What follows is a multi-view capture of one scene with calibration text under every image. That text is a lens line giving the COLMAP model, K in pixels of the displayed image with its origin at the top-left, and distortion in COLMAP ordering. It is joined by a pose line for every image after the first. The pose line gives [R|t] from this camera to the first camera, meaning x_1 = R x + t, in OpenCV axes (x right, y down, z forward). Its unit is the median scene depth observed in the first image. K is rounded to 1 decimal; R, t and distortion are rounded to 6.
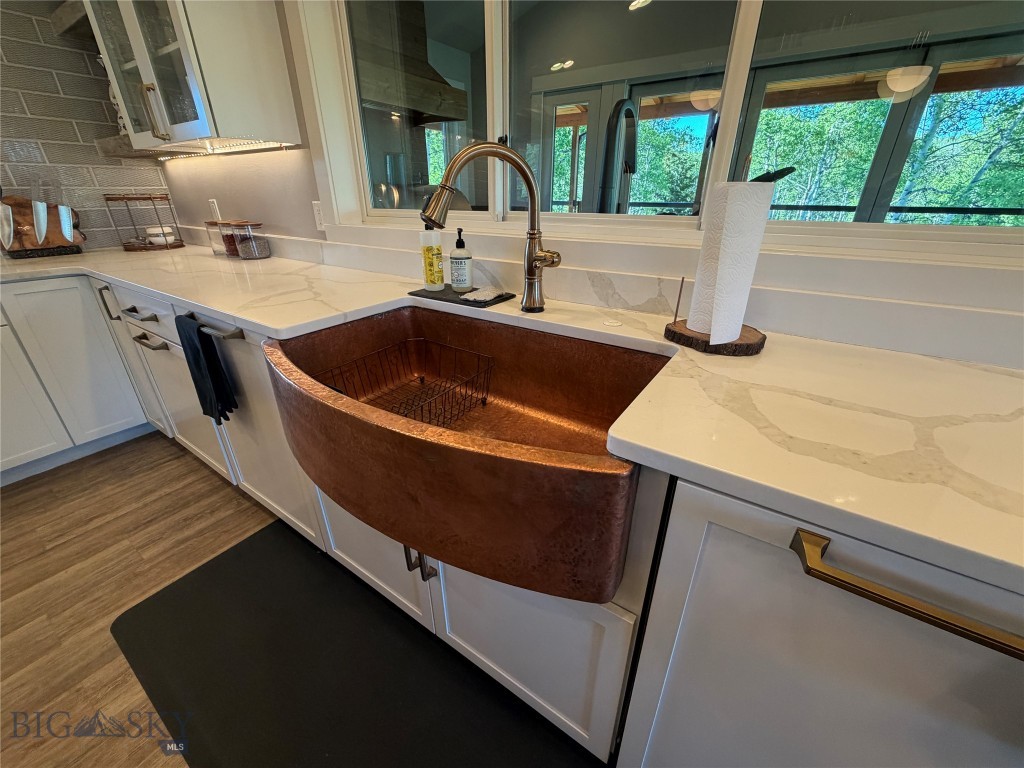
lens RADIAL K [[407.0, 0, 508.4], [0, 407.0, 381.3], [0, 0, 1]] dist [-0.000469, -0.000385]
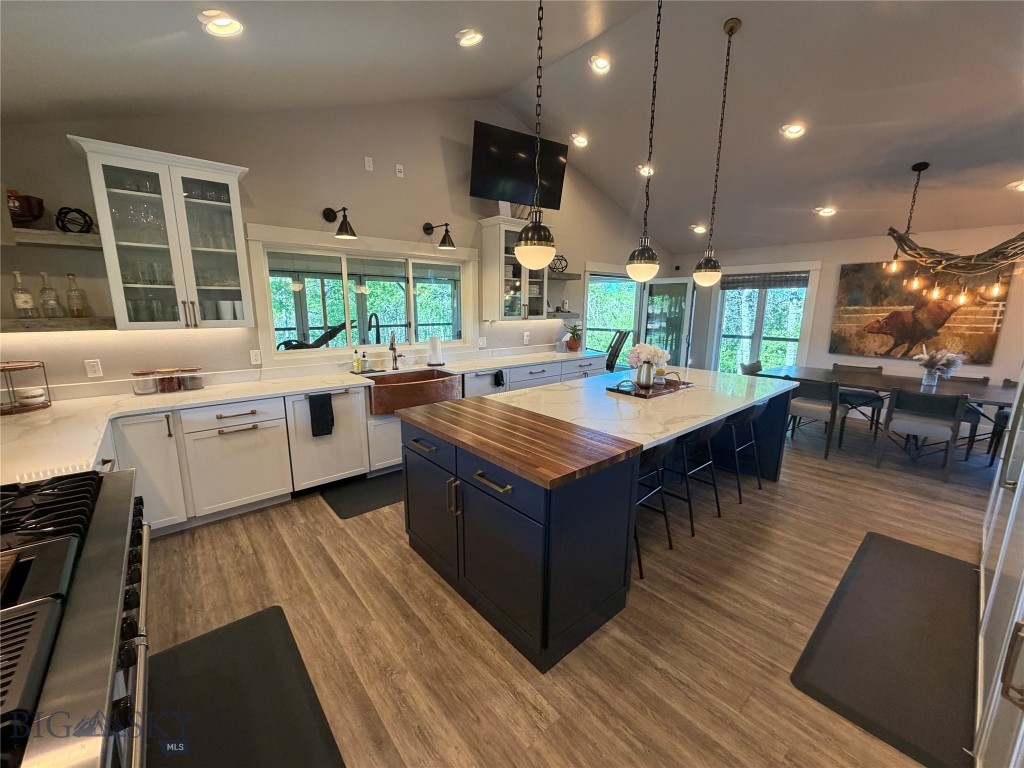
lens RADIAL K [[407.0, 0, 511.2], [0, 407.0, 383.0], [0, 0, 1]] dist [-0.000469, -0.000385]
pose [[0.254511, -0.184525, 0.949302, -1.980358], [0.398161, 0.914562, 0.071024, 0.058070], [-0.881301, 0.359899, 0.306237, -0.626896]]
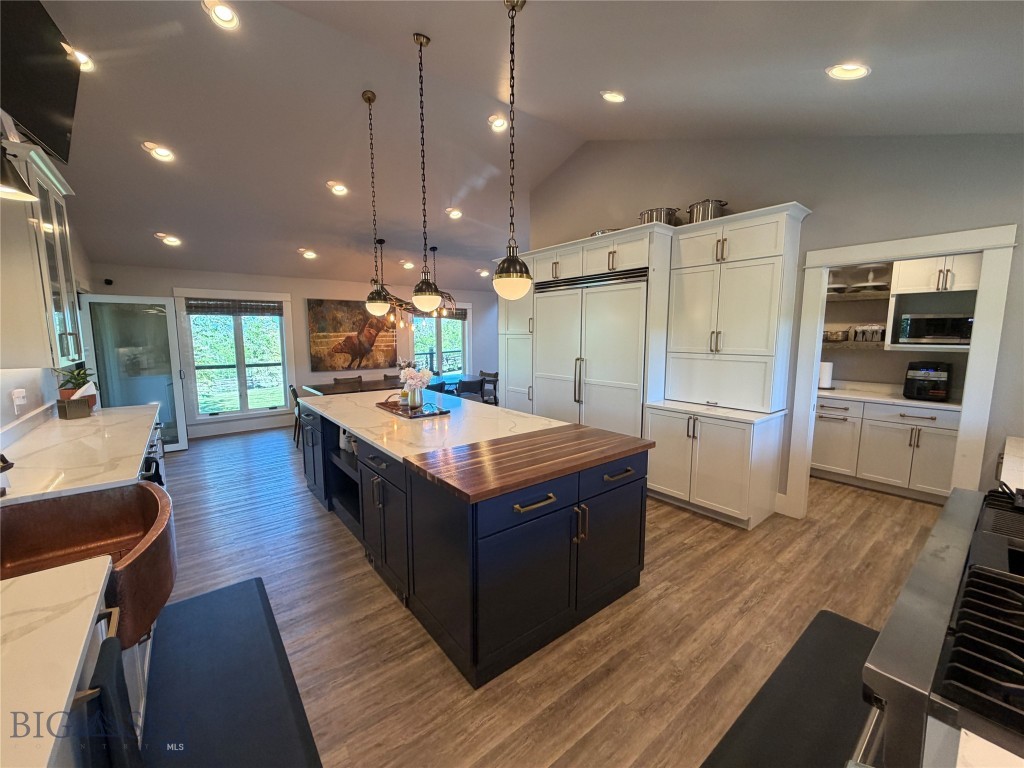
lens RADIAL K [[407.0, 0, 509.0], [0, 407.0, 383.2], [0, 0, 1]] dist [-0.000469, -0.000385]
pose [[-0.955752, -0.037291, 0.291799, -1.123389], [0.121876, 0.852600, 0.508152, -0.568816], [-0.267738, 0.521231, -0.810330, 0.745242]]
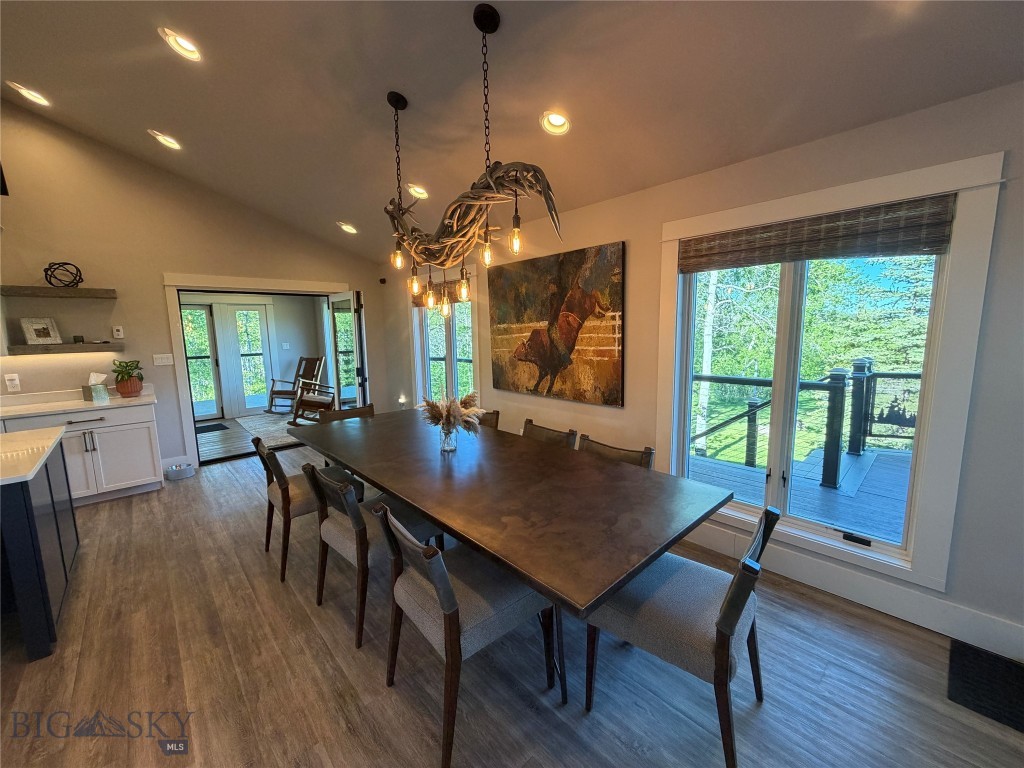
lens RADIAL K [[407.0, 0, 512.5], [0, 407.0, 384.0], [0, 0, 1]] dist [-0.000469, -0.000385]
pose [[0.220231, -0.138798, 0.965522, -0.444719], [0.426053, 0.904104, 0.032788, 1.033184], [-0.877483, 0.404143, 0.258247, -2.684583]]
